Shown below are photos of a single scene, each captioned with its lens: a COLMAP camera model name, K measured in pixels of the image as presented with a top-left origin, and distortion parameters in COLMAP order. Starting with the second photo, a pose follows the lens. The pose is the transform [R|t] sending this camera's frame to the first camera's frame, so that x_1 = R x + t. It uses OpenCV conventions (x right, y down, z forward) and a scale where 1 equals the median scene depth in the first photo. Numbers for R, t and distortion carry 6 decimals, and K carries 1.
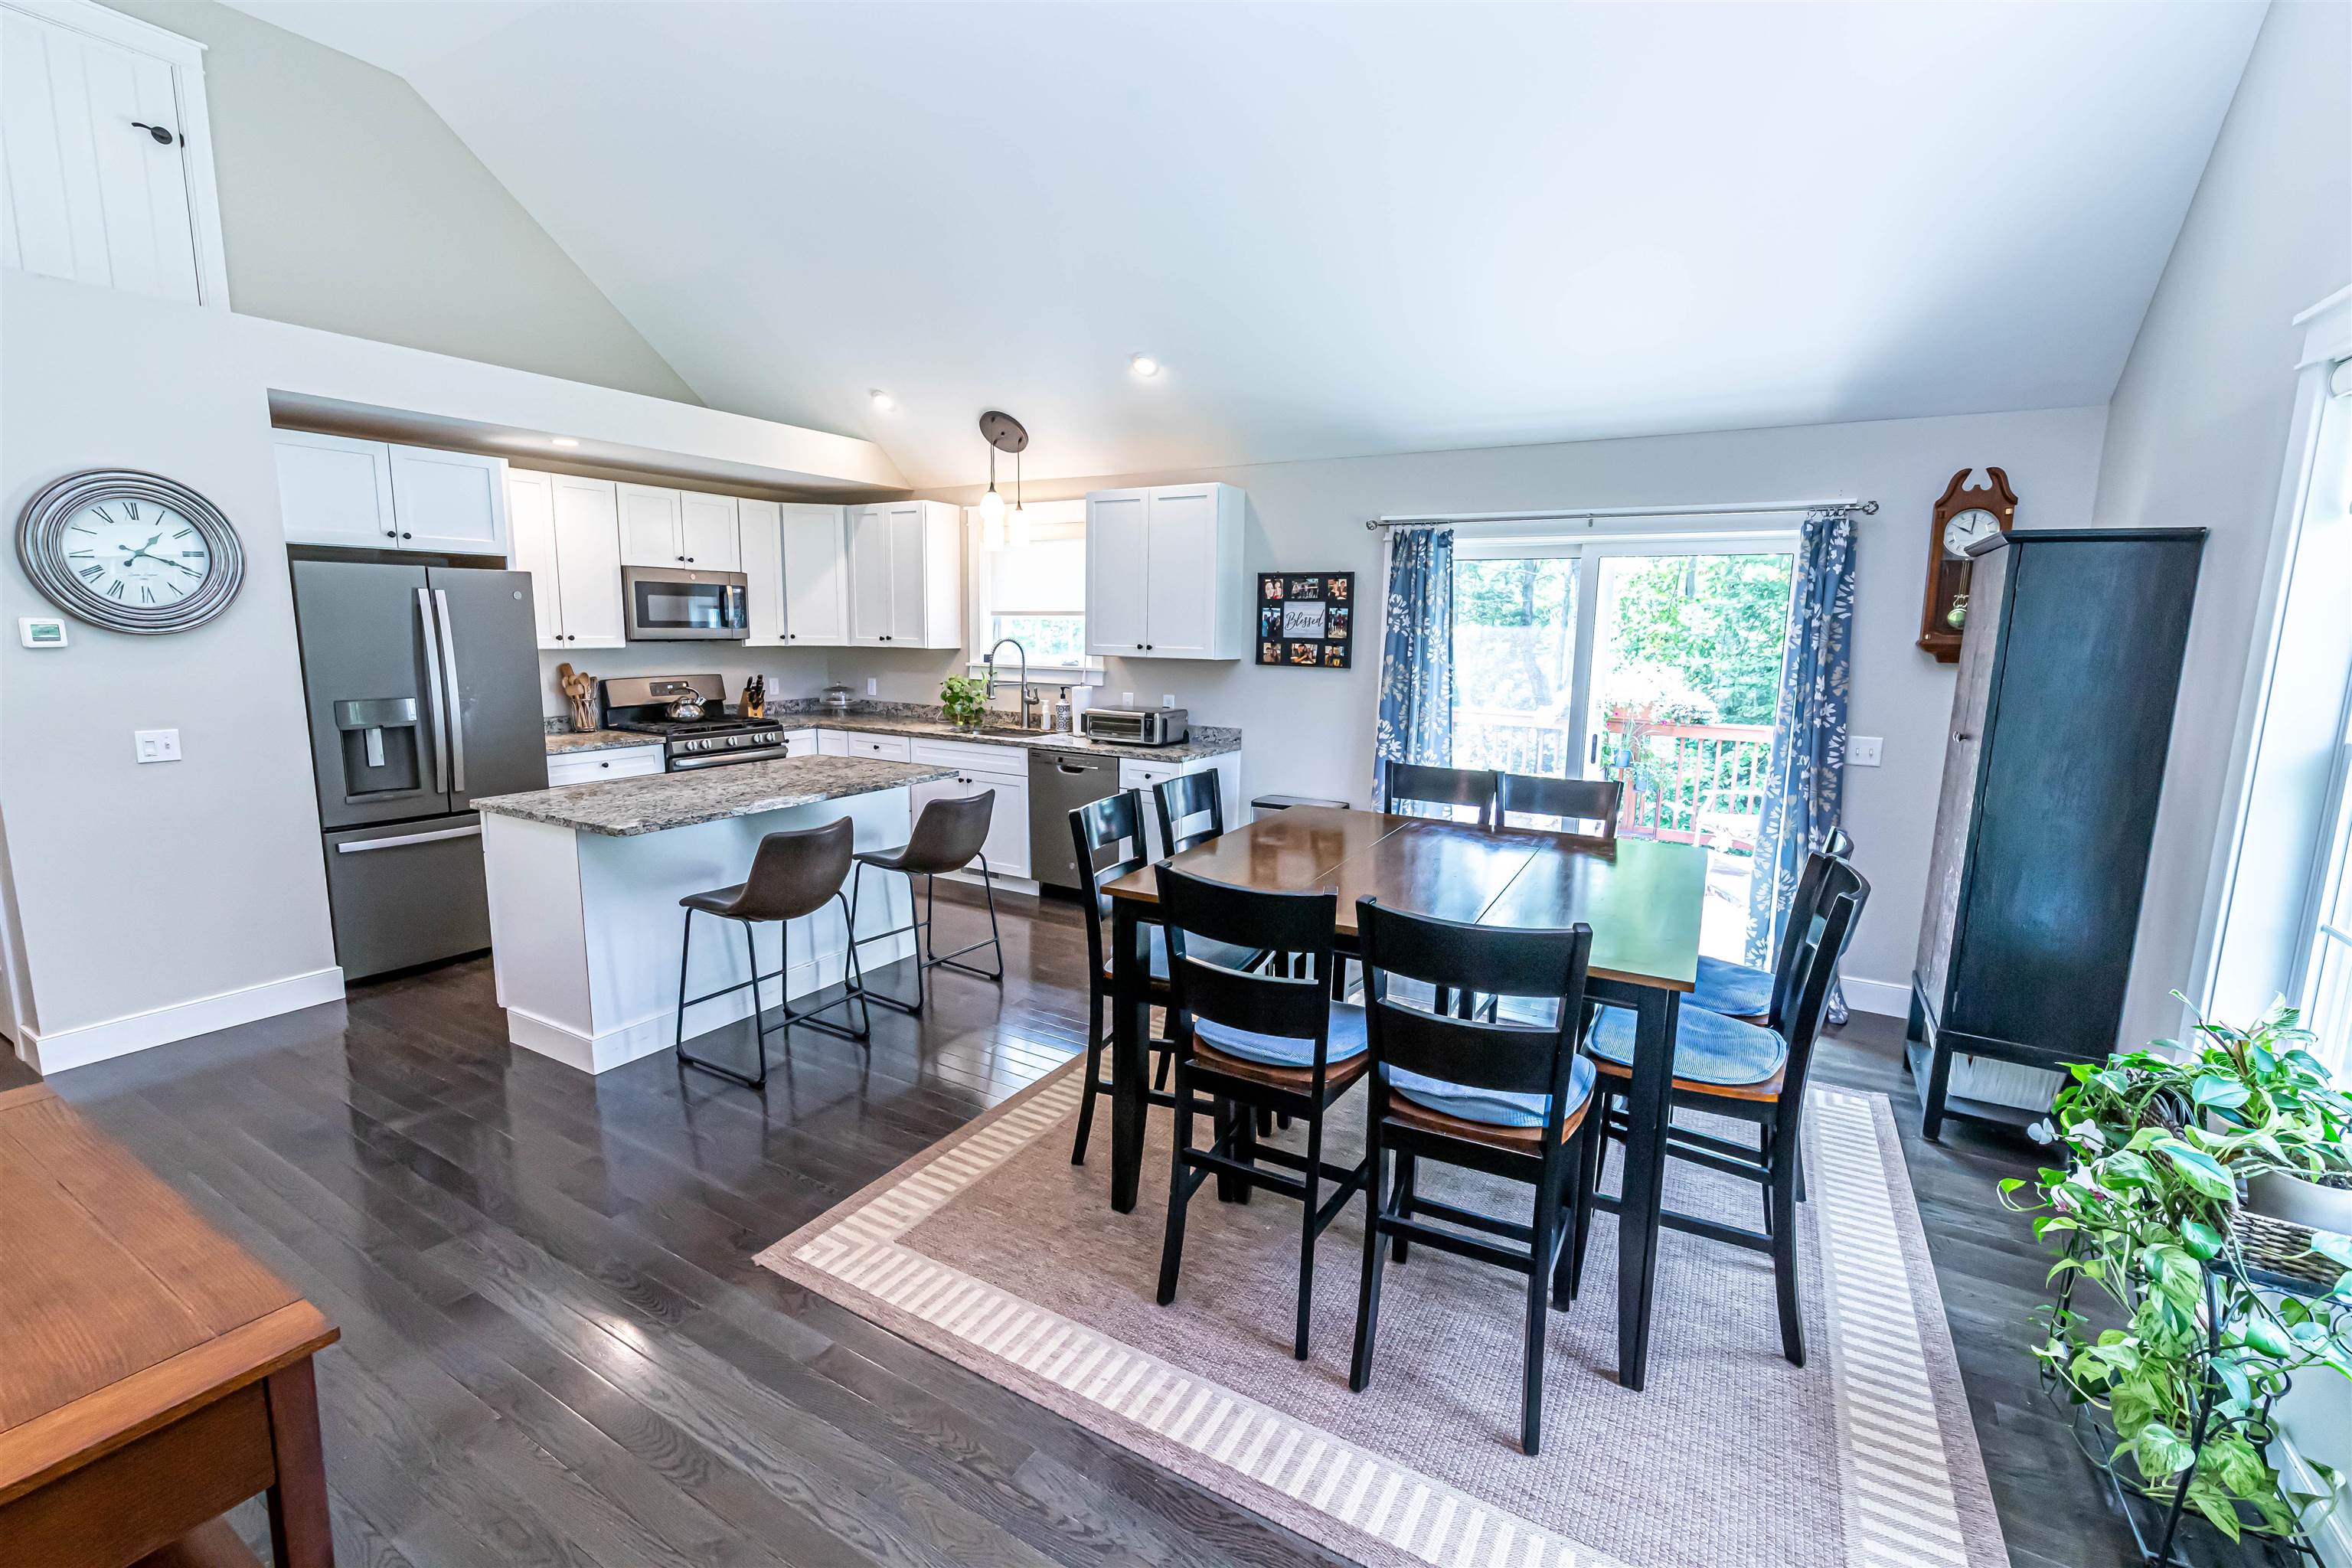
lens RADIAL K [[1012.1, 0, 1158.3], [0, 1012.1, 765.5], [0, 0, 1]] dist [0.001646, 0.001096]
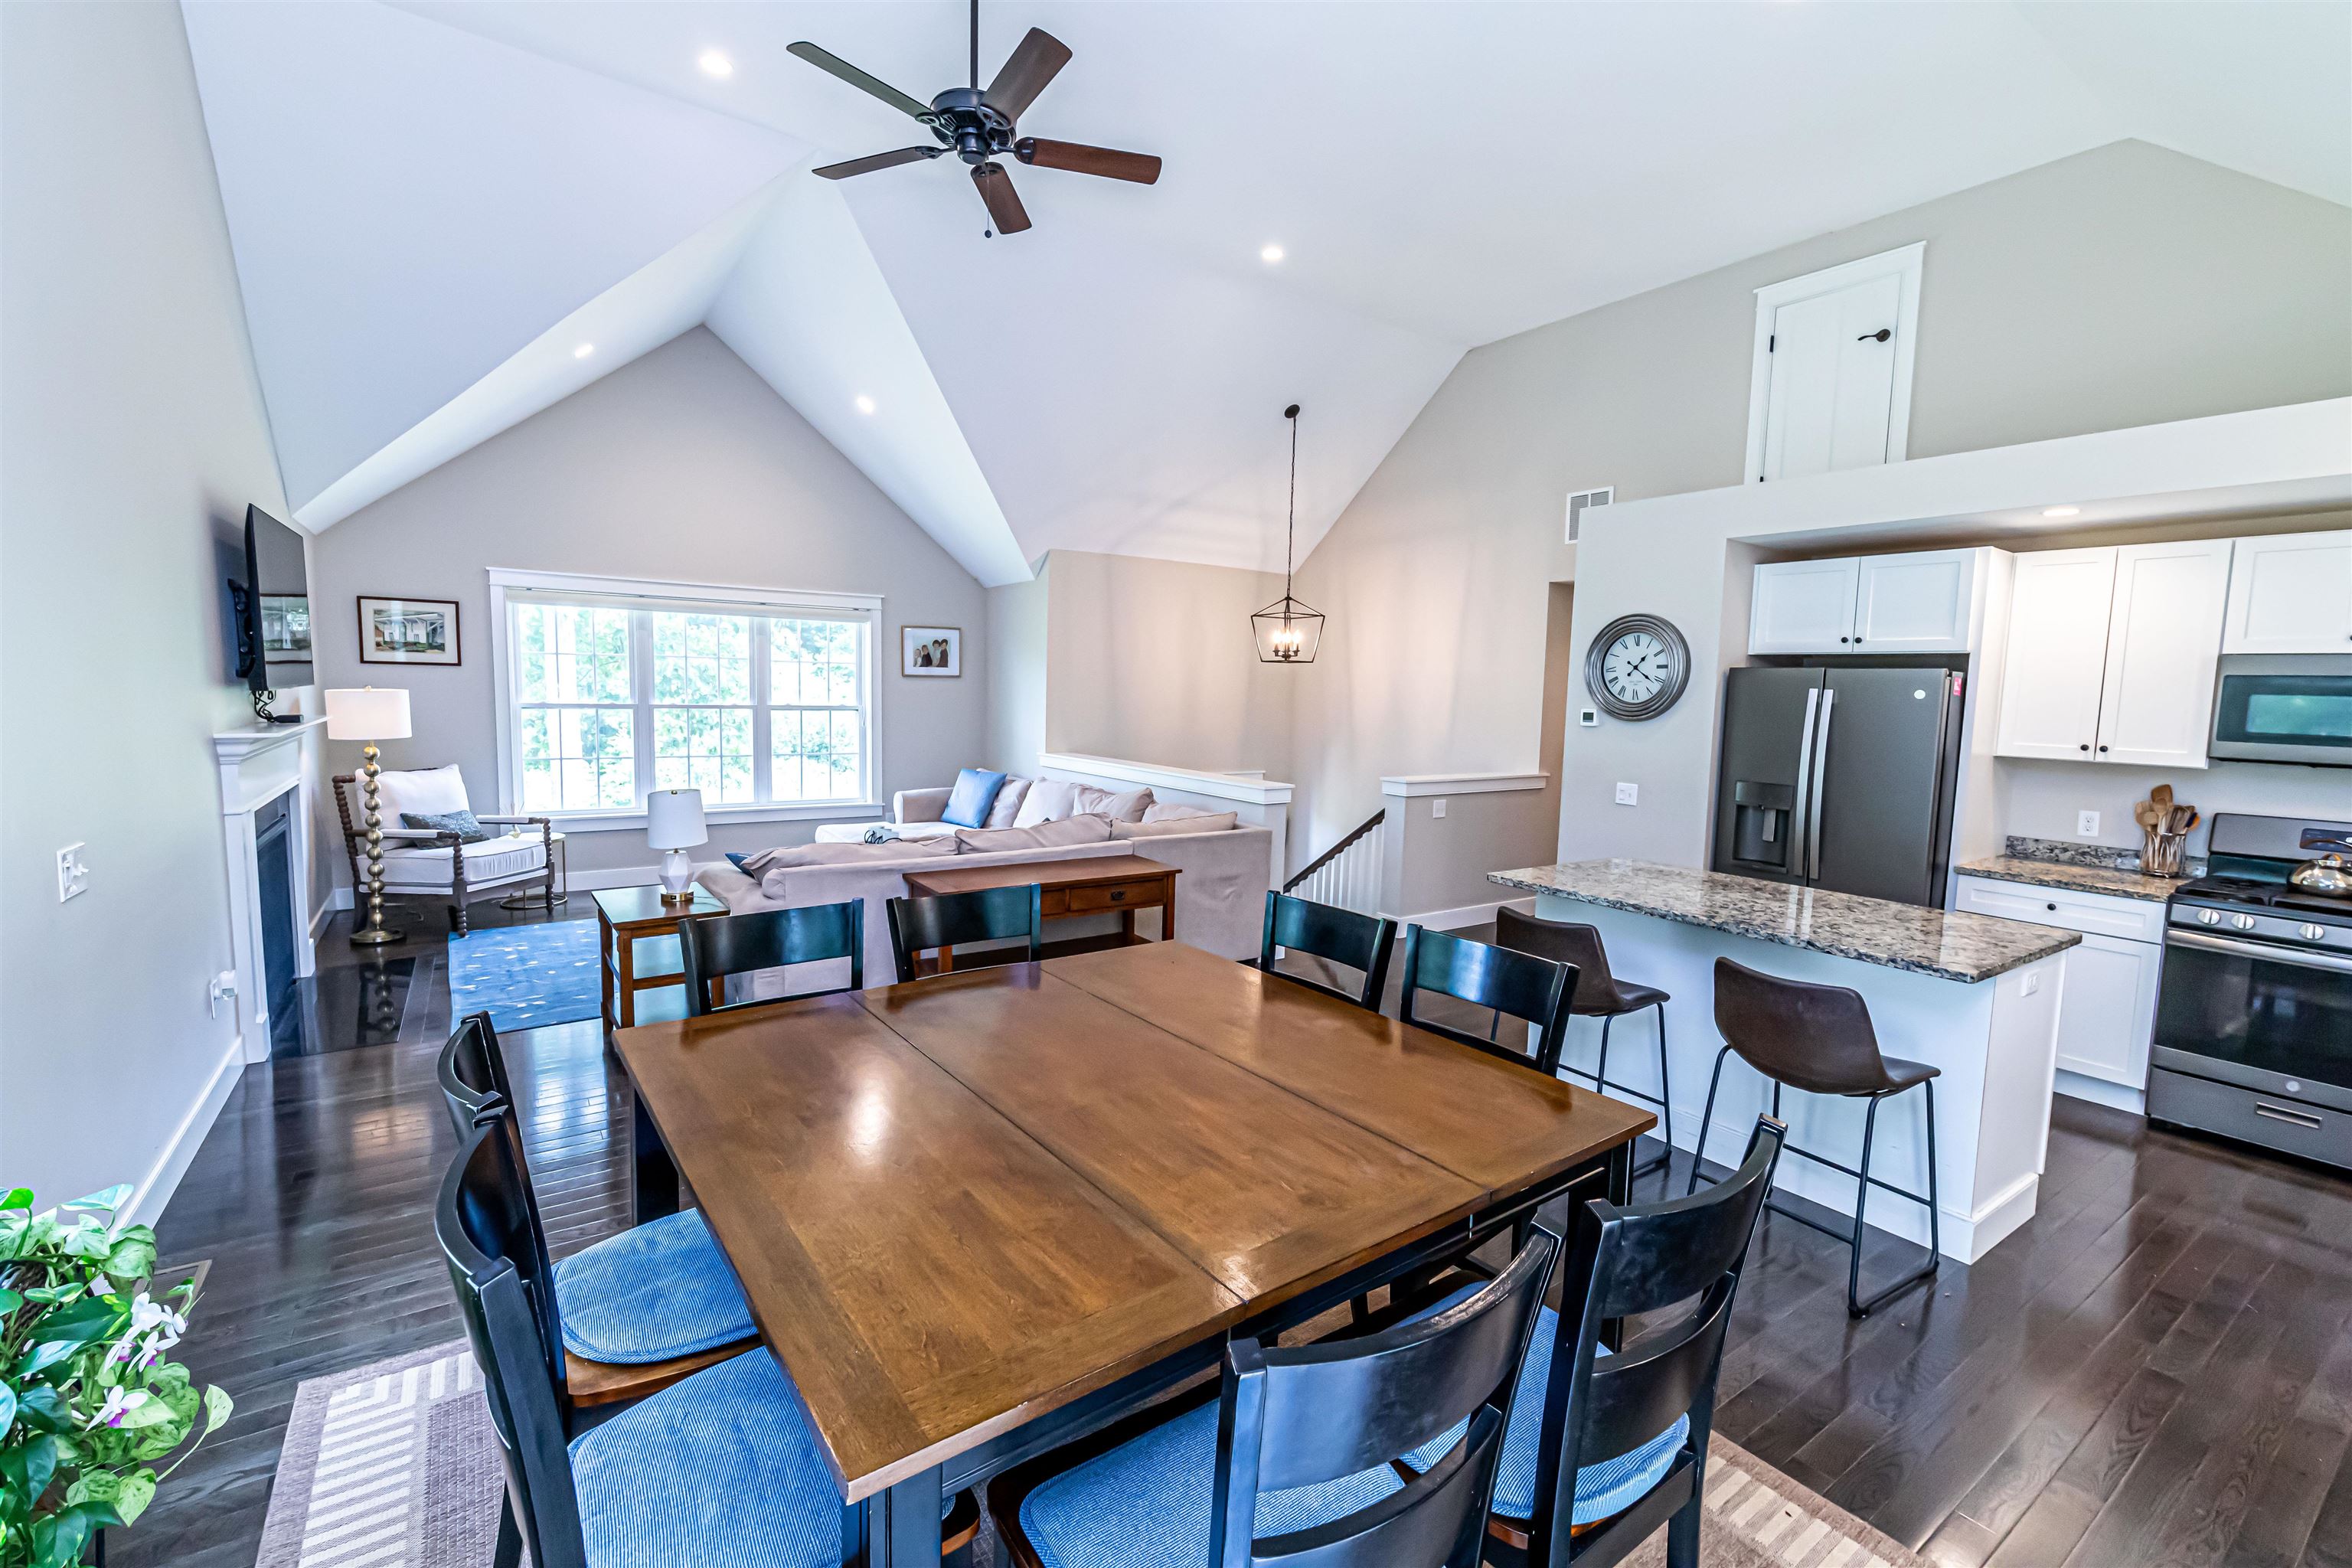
lens RADIAL K [[1012.1, 0, 1170.1], [0, 1012.1, 773.8], [0, 0, 1]] dist [0.001646, 0.001096]
pose [[-0.422367, 0.060405, -0.904410, 0.468245], [-0.159857, 0.977174, 0.139920, -0.104878], [0.892217, 0.203674, -0.403069, 0.697039]]
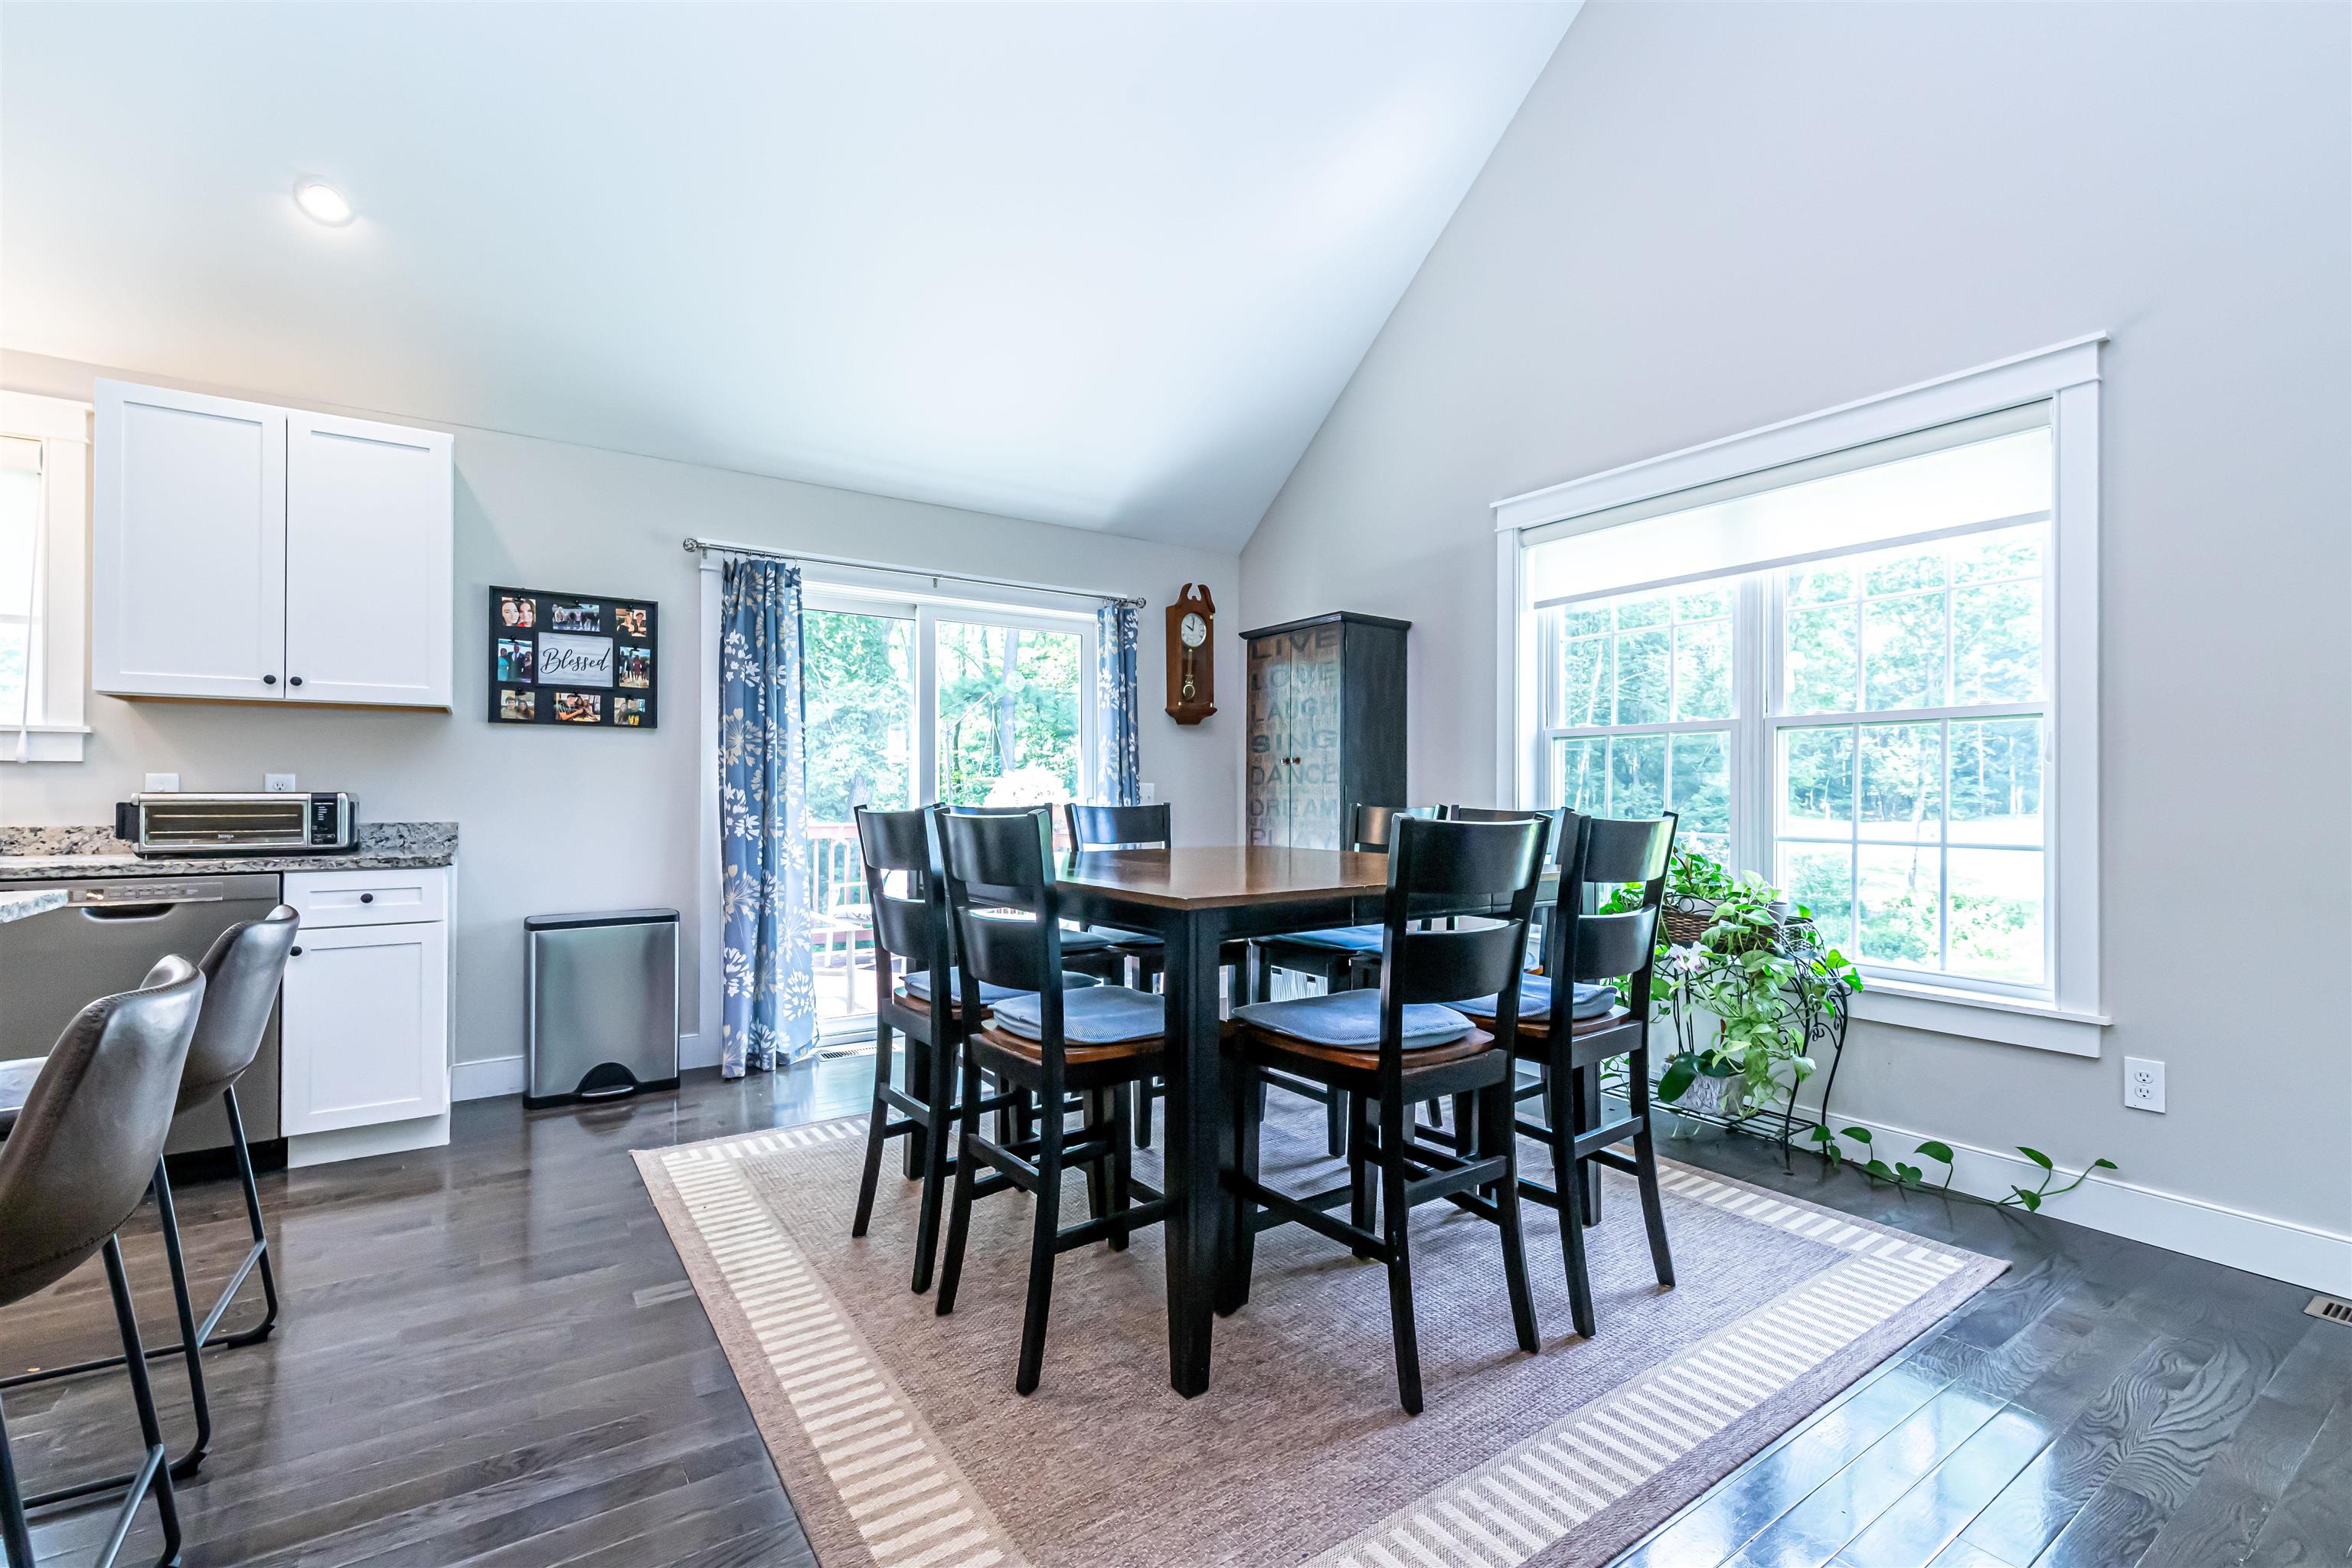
lens RADIAL K [[1012.1, 0, 1161.8], [0, 1012.1, 796.2], [0, 0, 1]] dist [0.001646, 0.001096]
pose [[0.426133, -0.011940, 0.904582, -0.331163], [0.128873, 0.990516, -0.047635, 0.038629], [-0.895434, 0.136876, 0.423630, 0.346174]]
